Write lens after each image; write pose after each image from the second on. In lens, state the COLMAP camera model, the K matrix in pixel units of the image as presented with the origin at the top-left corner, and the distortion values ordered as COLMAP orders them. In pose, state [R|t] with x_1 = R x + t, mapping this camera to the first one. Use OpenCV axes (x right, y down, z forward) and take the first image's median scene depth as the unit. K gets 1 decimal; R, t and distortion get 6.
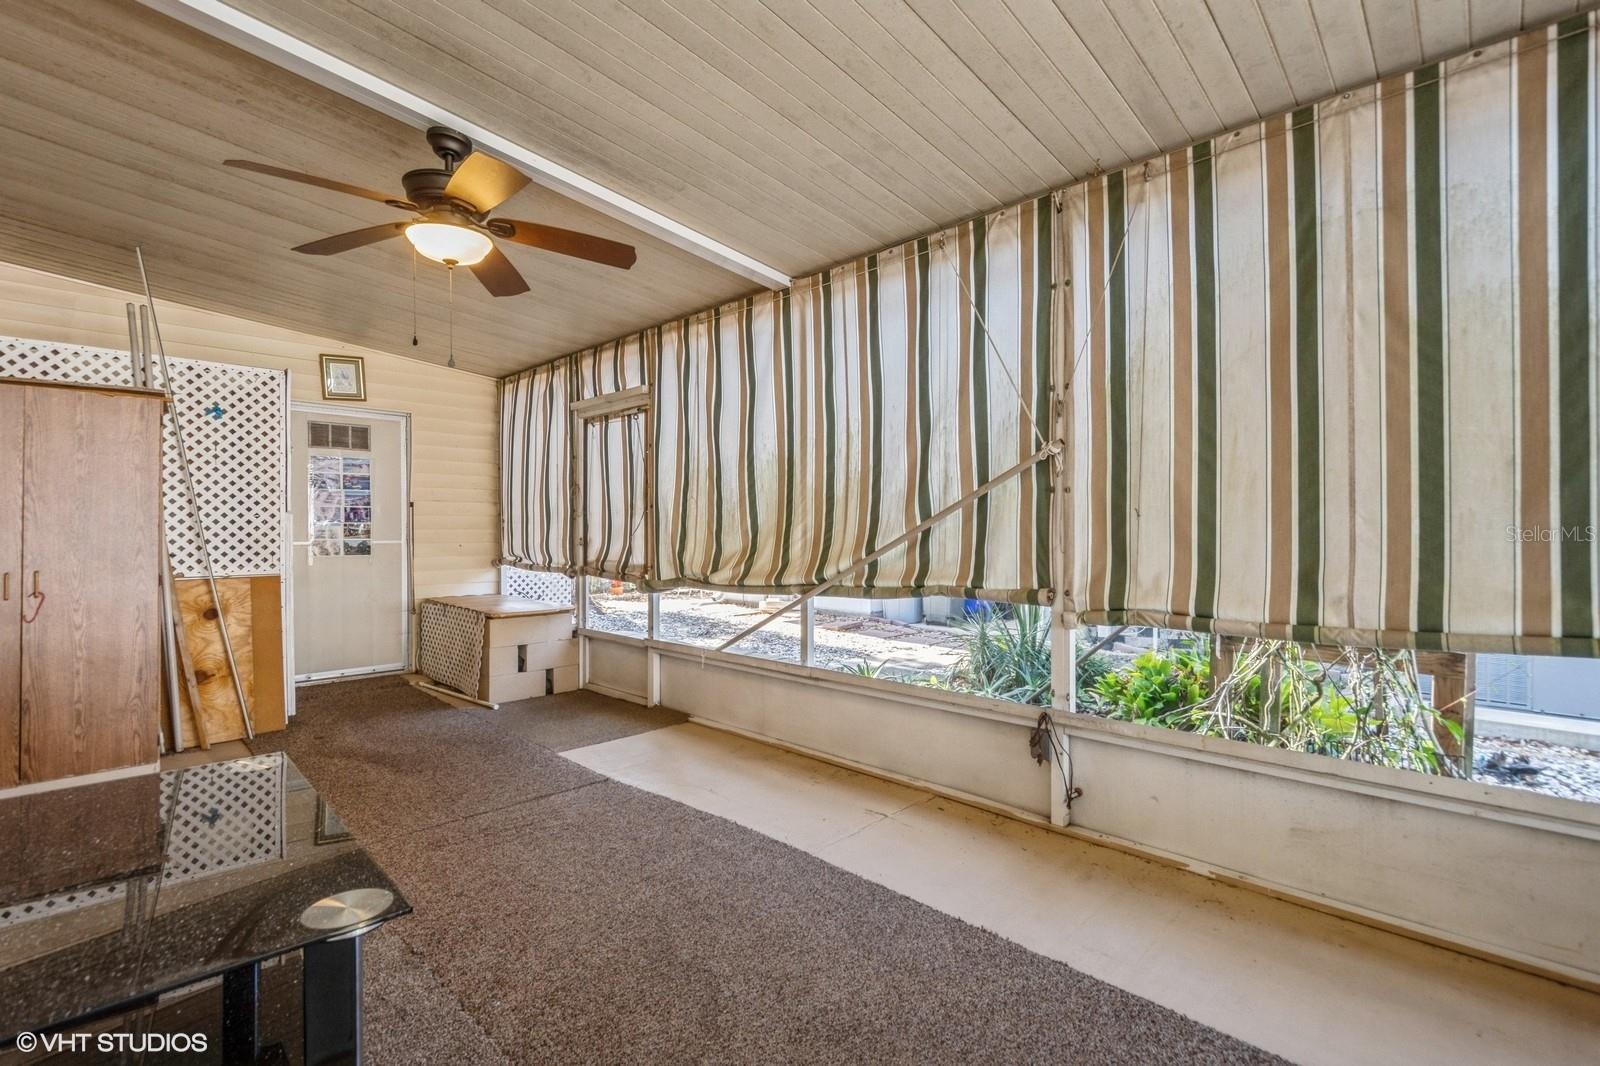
lens RADIAL K [[734.4, 0, 800.0], [0, 734.4, 533.0], [0, 0, 1]] dist [-0.001101, -0.000398]
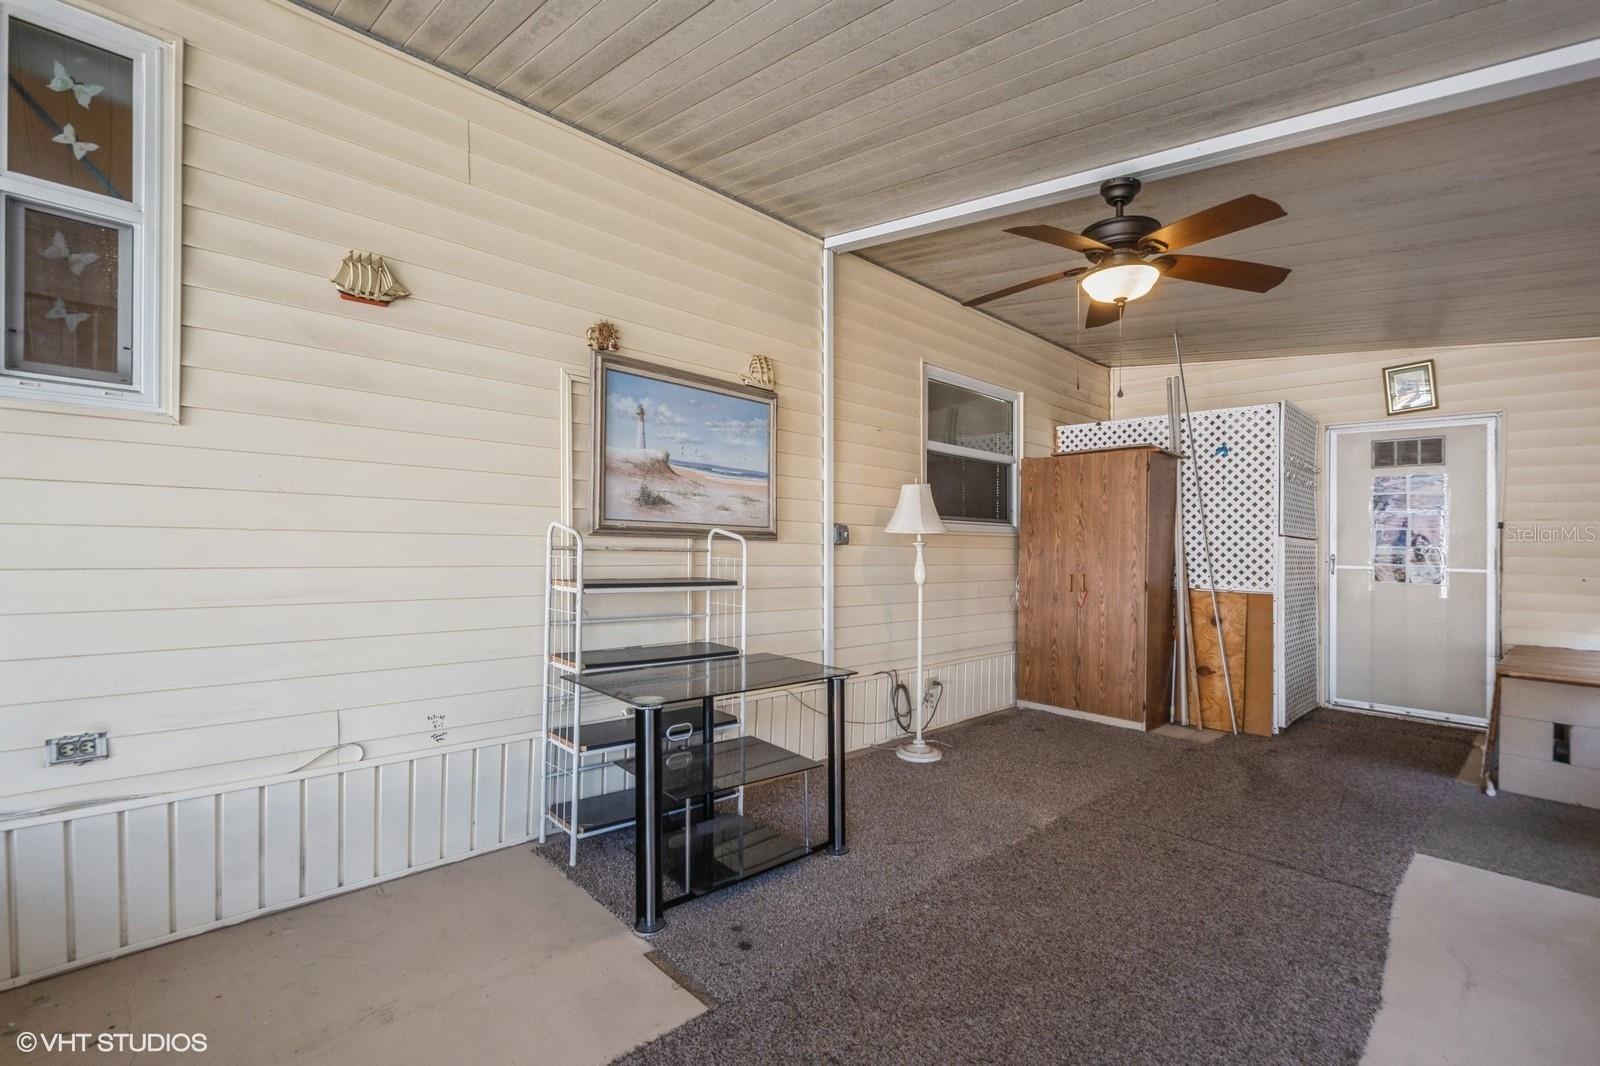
lens RADIAL K [[715.2, 0, 803.8], [0, 715.2, 572.9], [0, 0, 1]] dist [-0.001072, -0.001108]
pose [[-0.027859, 0.043711, -0.998656, 0.374584], [-0.026075, 0.998672, 0.044439, -0.002151], [0.999272, 0.027278, -0.026682, 0.355616]]
